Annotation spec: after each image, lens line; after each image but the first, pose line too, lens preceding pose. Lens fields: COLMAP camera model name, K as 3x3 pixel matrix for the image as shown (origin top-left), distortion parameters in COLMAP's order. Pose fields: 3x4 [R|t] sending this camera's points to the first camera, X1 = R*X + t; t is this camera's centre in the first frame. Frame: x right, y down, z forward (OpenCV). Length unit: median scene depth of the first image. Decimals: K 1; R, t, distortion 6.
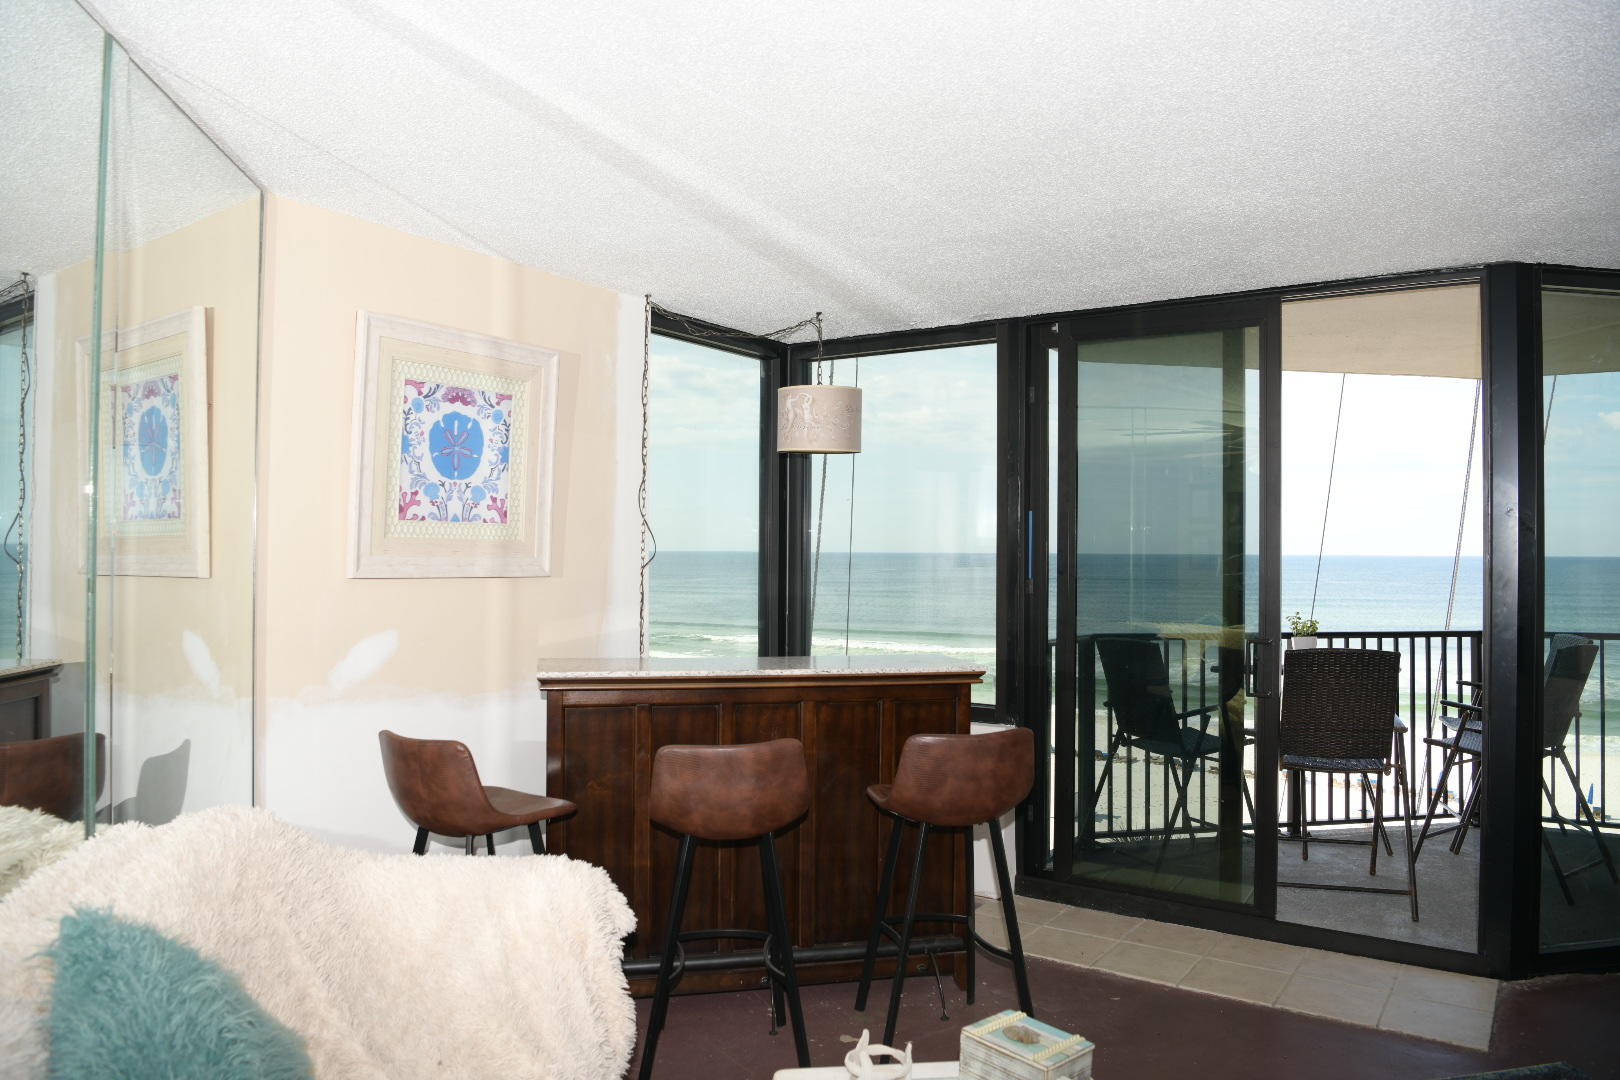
lens RADIAL K [[1121.0, 0, 803.2], [0, 1121.0, 534.2], [0, 0, 1]] dist [-0.069464, 0.015554]
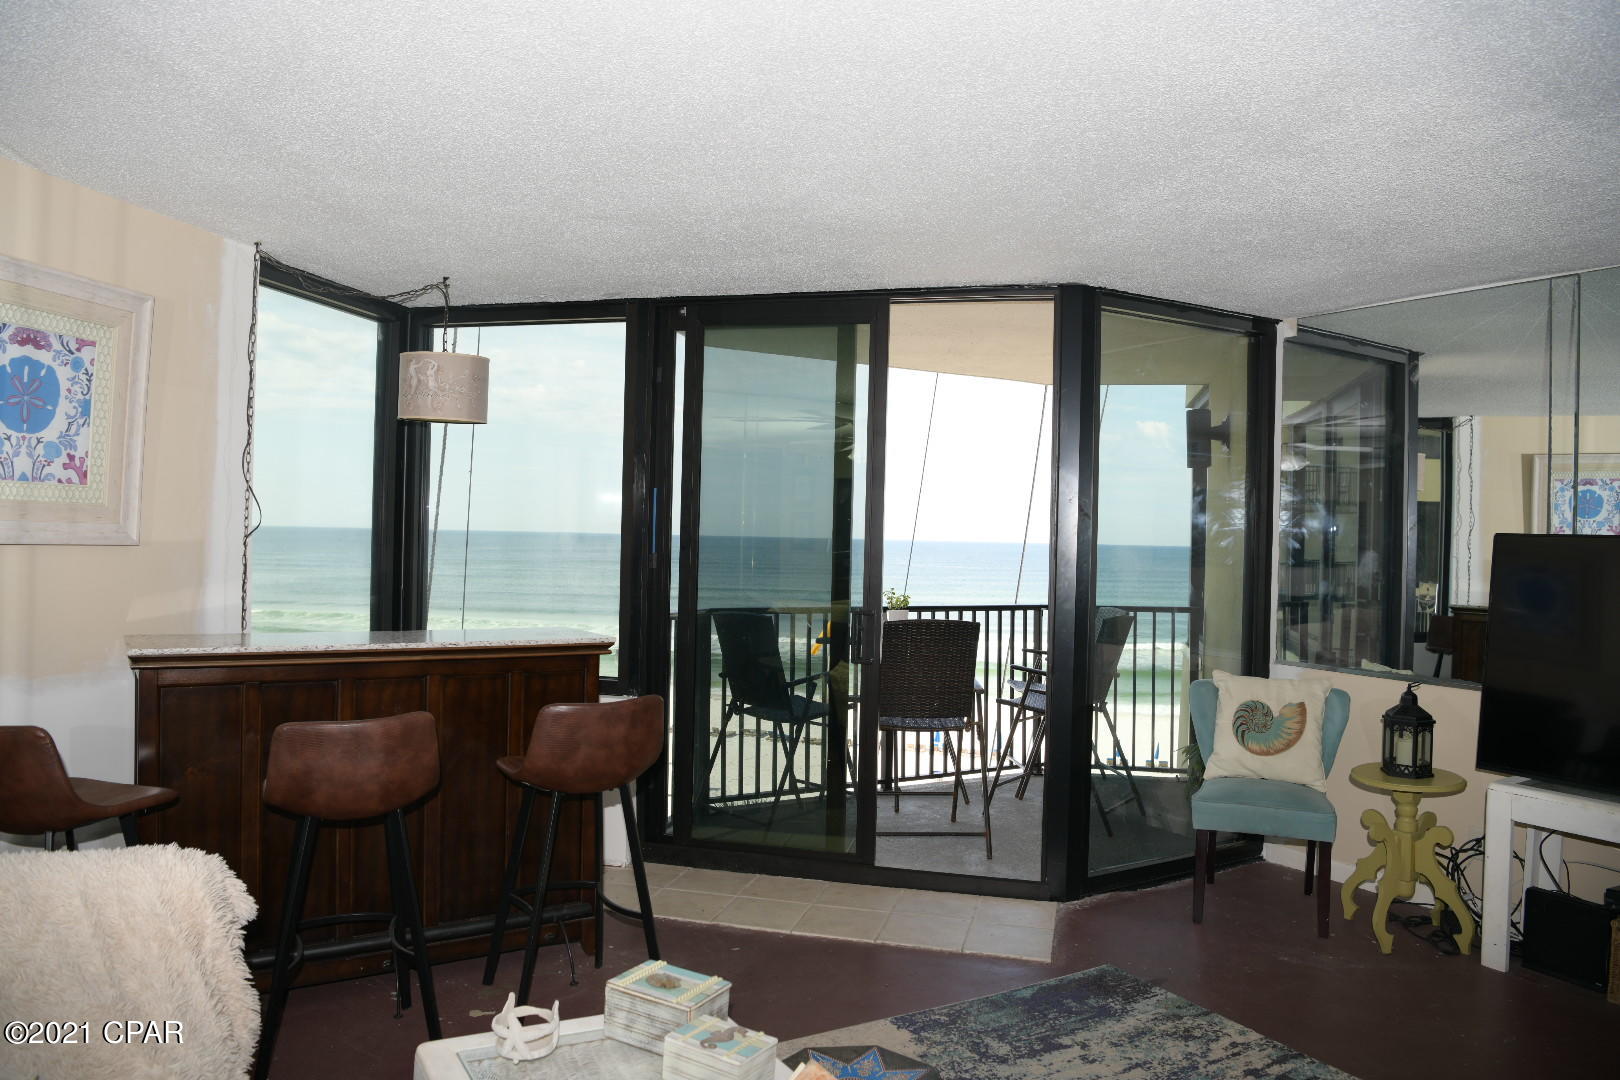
lens RADIAL K [[1121.0, 0, 803.8], [0, 1121.0, 531.9], [0, 0, 1]] dist [-0.069464, 0.015554]
pose [[0.939214, 0.015488, 0.342982, -0.025462], [-0.020893, 0.999709, 0.012071, 0.005555], [-0.342696, -0.018503, 0.939264, -0.016695]]
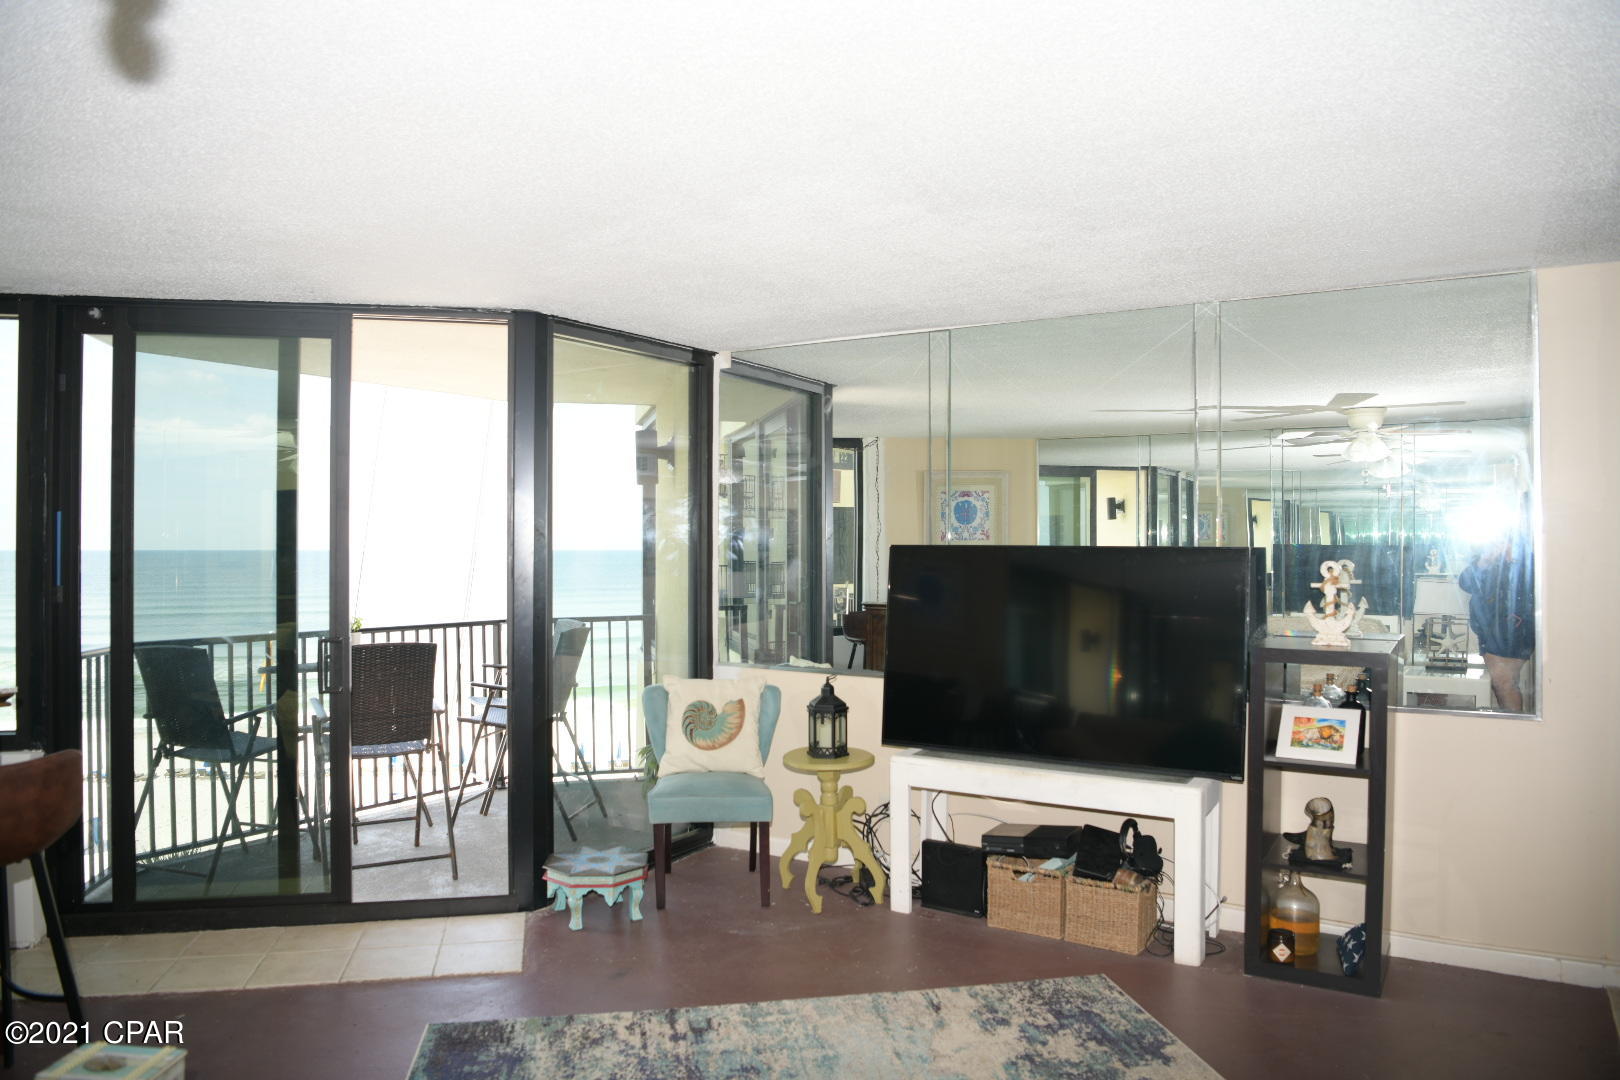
lens RADIAL K [[1121.0, 0, 806.2], [0, 1121.0, 539.3], [0, 0, 1]] dist [-0.069464, 0.015554]
pose [[0.675638, -0.001325, 0.737232, -0.045611], [-0.004872, 0.999969, 0.006263, -0.008147], [-0.737218, -0.007824, 0.675610, -0.048317]]
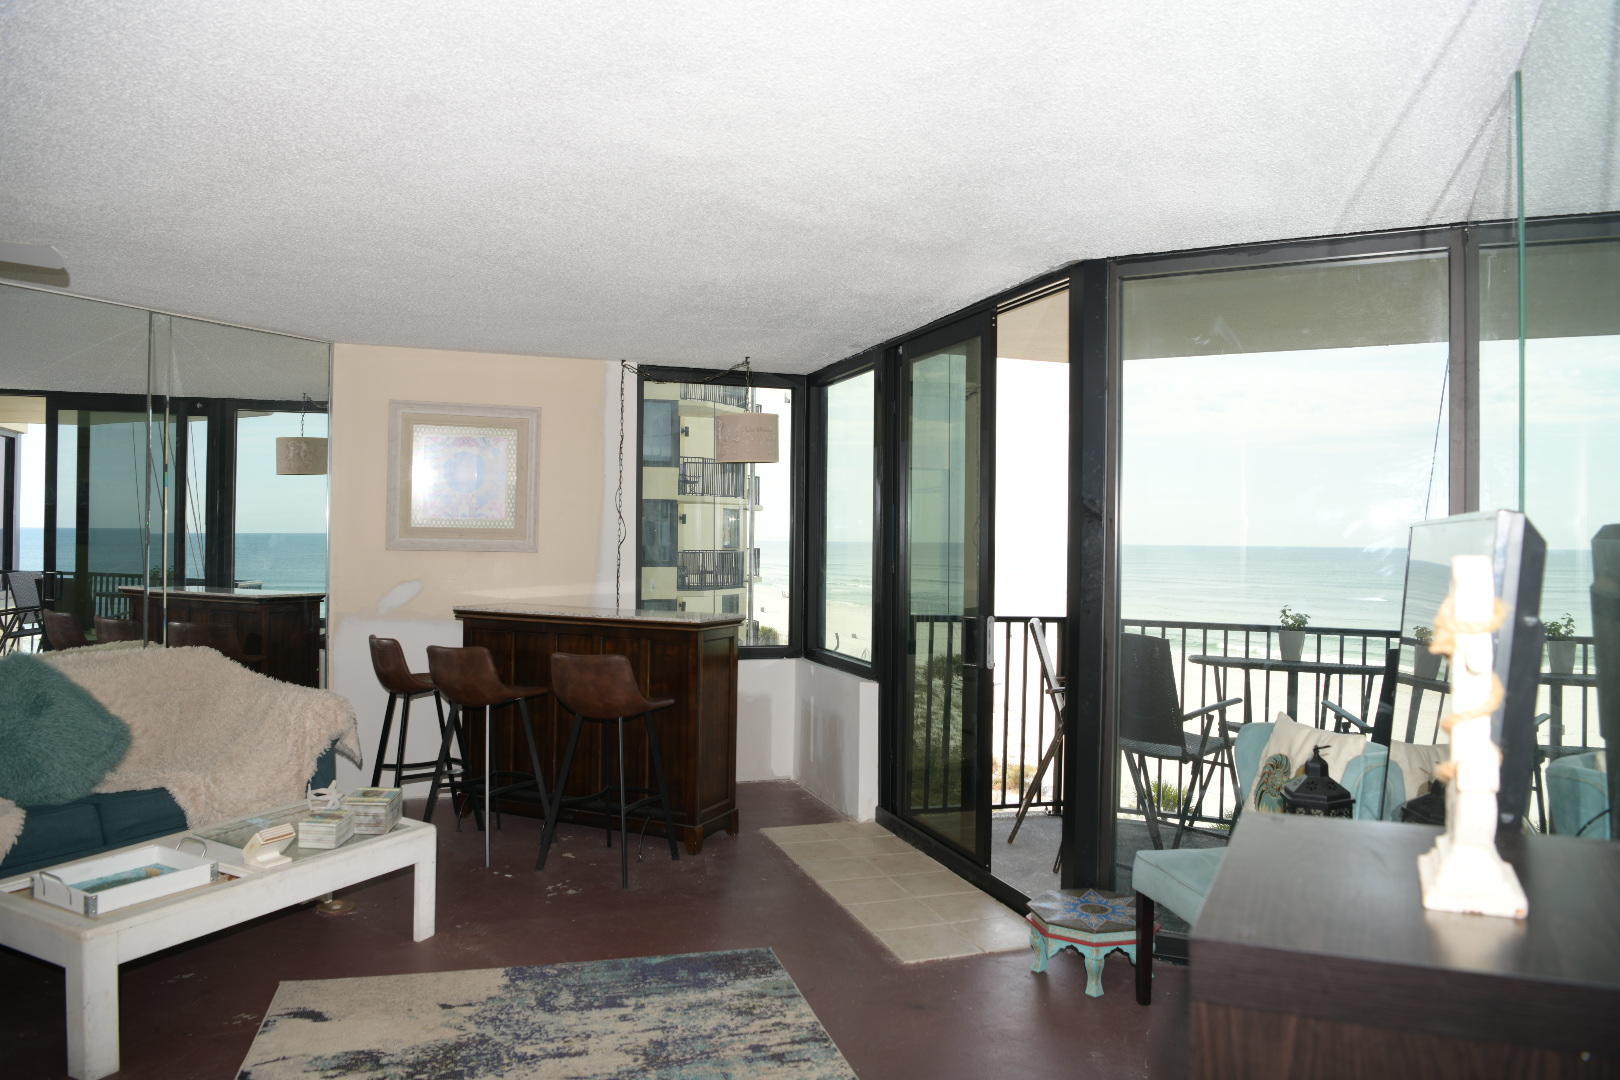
lens RADIAL K [[1121.0, 0, 815.0], [0, 1121.0, 545.1], [0, 0, 1]] dist [-0.069464, 0.015554]
pose [[0.797852, 0.006218, -0.602821, 1.059830], [0.000296, 0.999943, 0.010706, 0.011396], [0.602853, -0.008720, 0.797804, -0.009246]]
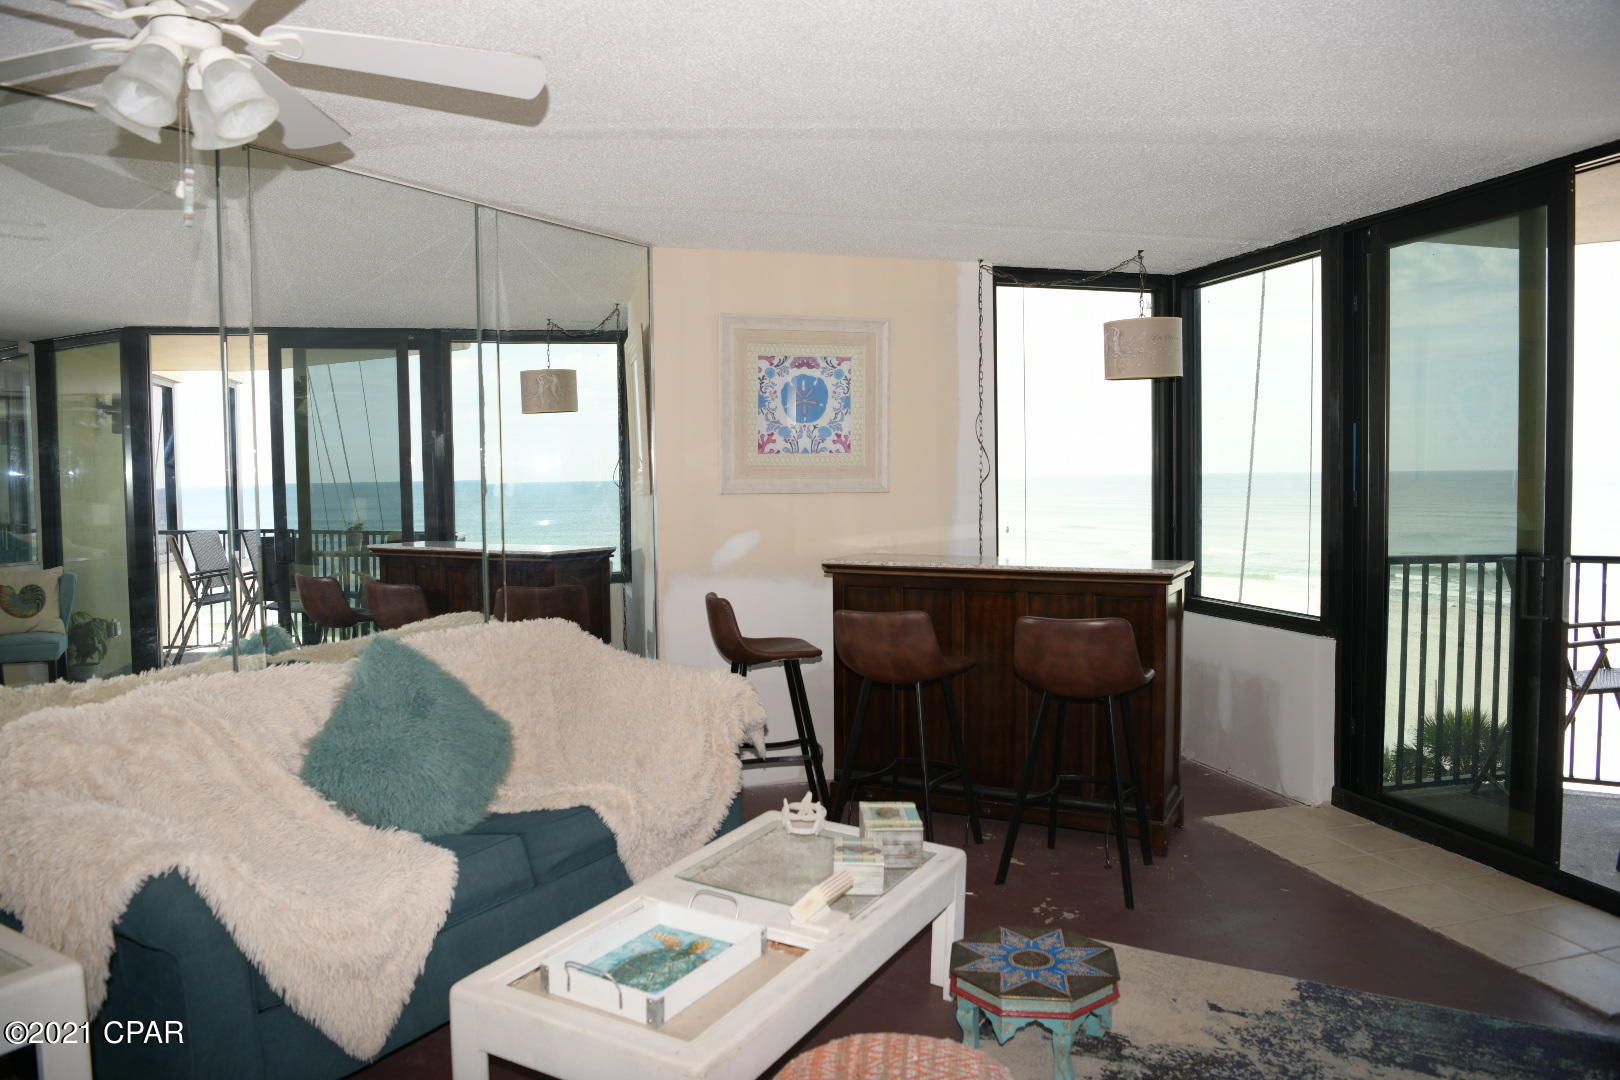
lens RADIAL K [[1121.0, 0, 819.7], [0, 1121.0, 537.2], [0, 0, 1]] dist [-0.069464, 0.015554]
pose [[0.761085, 0.016412, -0.648445, 0.587205], [0.028697, 0.997849, 0.058938, 0.010848], [0.648017, -0.063465, 0.758977, -0.057524]]
